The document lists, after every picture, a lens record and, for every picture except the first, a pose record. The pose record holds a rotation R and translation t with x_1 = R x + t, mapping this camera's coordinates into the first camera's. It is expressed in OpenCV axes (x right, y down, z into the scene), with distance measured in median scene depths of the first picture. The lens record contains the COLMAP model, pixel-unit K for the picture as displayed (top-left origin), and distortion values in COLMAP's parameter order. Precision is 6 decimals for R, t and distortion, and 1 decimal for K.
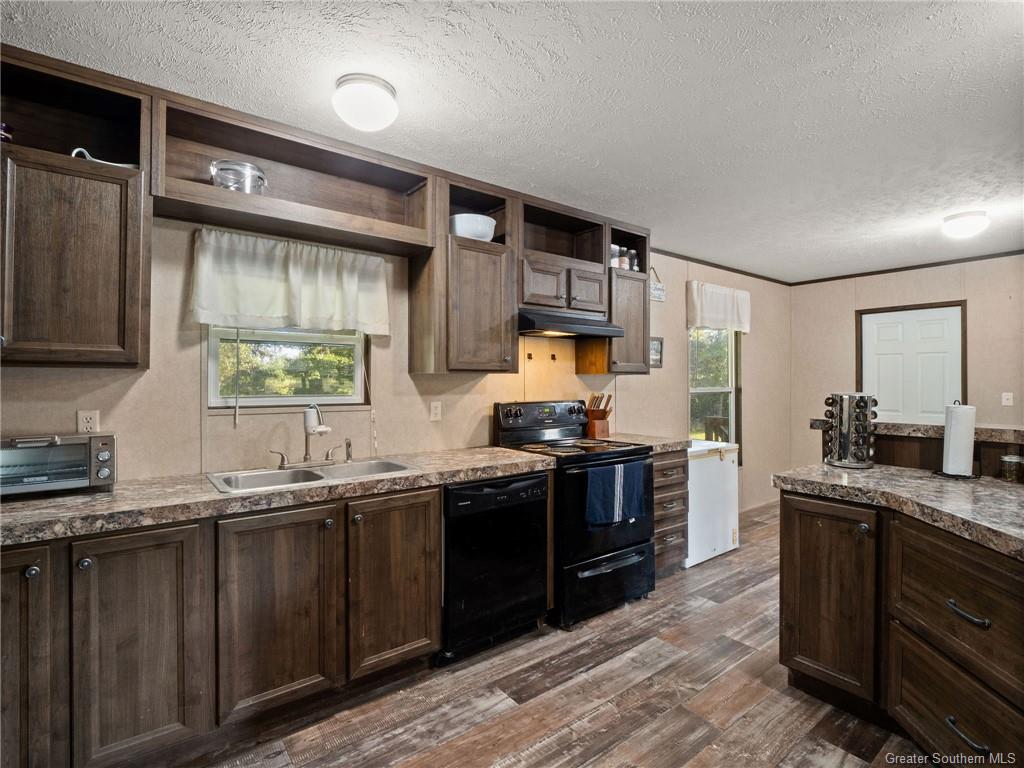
lens RADIAL K [[500.9, 0, 512.0], [0, 500.9, 384.0], [0, 0, 1]] dist [-0.023885, -0.000082]
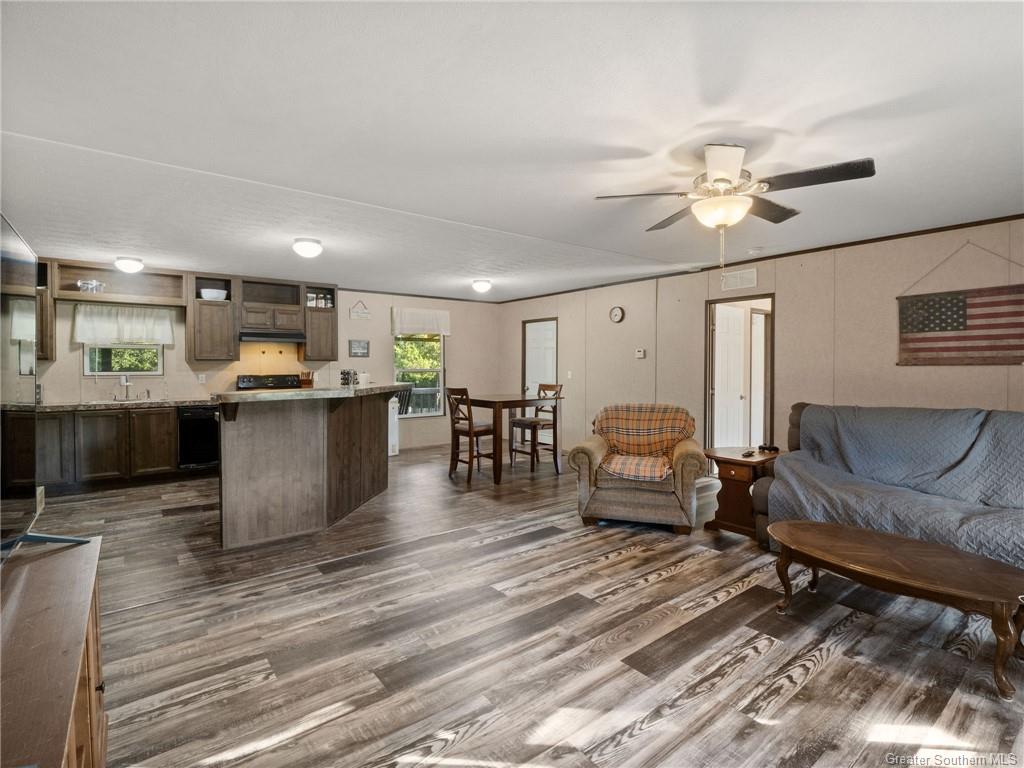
lens RADIAL K [[500.9, 0, 512.0], [0, 500.9, 384.0], [0, 0, 1]] dist [-0.023885, -0.000082]
pose [[0.999974, -0.000300, -0.007185, 1.500068], [0.000510, 0.999575, 0.029157, 0.019002], [0.007173, -0.029159, 0.999549, -1.402272]]
